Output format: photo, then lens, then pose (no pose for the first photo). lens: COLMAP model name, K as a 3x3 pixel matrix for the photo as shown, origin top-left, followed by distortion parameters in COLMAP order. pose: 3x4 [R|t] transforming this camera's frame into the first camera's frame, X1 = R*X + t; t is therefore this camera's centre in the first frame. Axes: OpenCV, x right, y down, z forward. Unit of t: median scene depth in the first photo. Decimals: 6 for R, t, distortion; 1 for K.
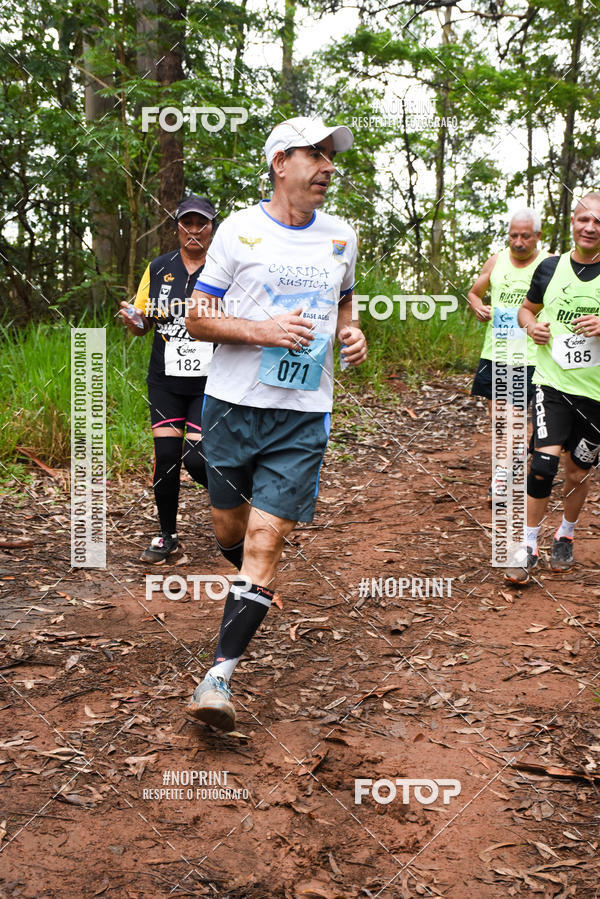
lens RADIAL K [[1248.6, 0, 318.4], [0, 1248.6, 469.9], [0, 0, 1]] dist [0.213824, 0.000000]
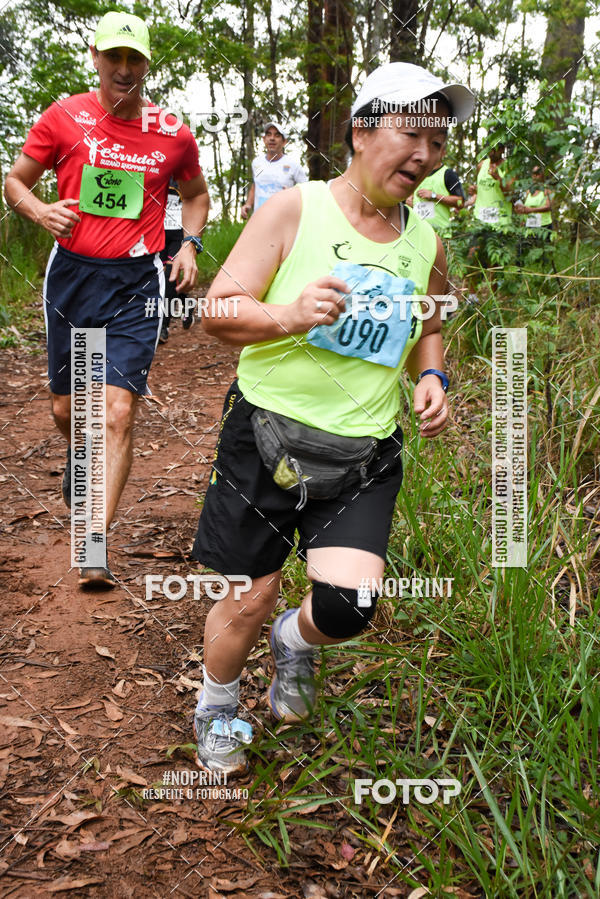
lens RADIAL K [[1118.5, 0, 311.1], [0, 1118.5, 465.3], [0, 0, 1]] dist [0.150475, 0.000000]
pose [[0.981188, -0.045586, 0.187593, 0.100988], [0.037350, 0.998186, 0.047211, 0.078905], [-0.189405, -0.039316, 0.981112, -0.111144]]
